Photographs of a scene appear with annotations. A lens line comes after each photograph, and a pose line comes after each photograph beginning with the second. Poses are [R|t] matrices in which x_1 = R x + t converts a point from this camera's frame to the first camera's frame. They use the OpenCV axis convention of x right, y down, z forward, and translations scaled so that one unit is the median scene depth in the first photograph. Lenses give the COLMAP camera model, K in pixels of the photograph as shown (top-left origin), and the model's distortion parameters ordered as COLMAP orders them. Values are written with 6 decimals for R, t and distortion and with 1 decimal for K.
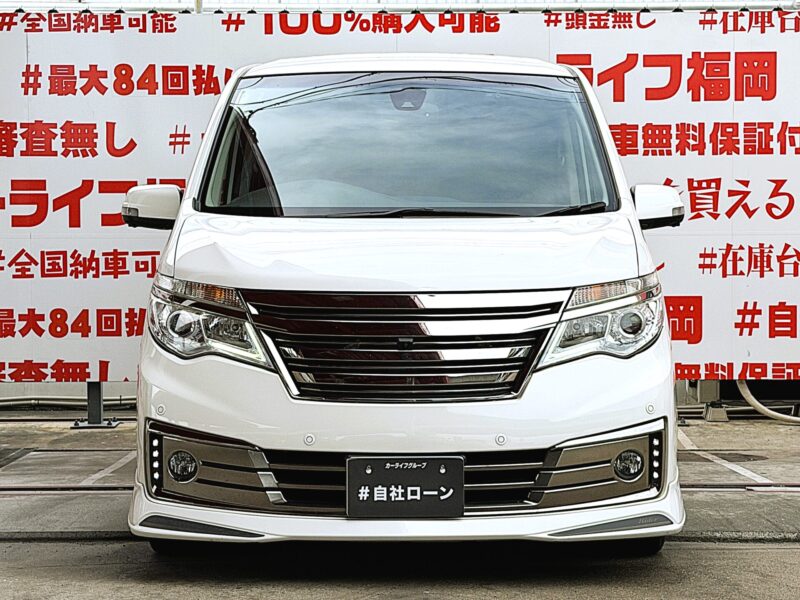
lens RADIAL K [[1766.3, 0, 418.6], [0, 1766.3, 304.1], [0, 0, 1]] dist [0.060250, 0.420583]
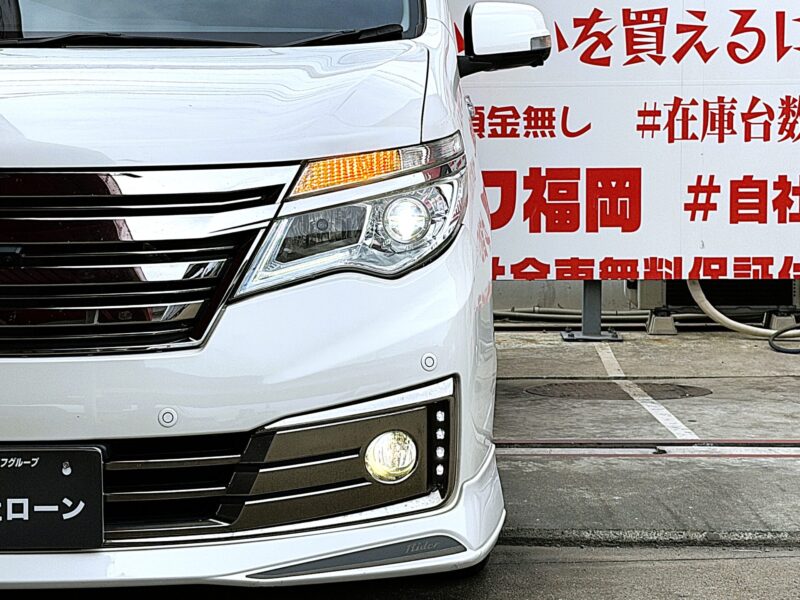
lens RADIAL K [[2002.3, 0, 400.0], [0, 2002.3, 300.0], [0, 0, 1]] dist [0.080965, 0.258485]
pose [[0.999997, -0.001999, 0.001168, 0.057568], [0.001922, 0.998010, 0.063029, -0.002461], [-0.001291, -0.063026, 0.998011, 0.152590]]
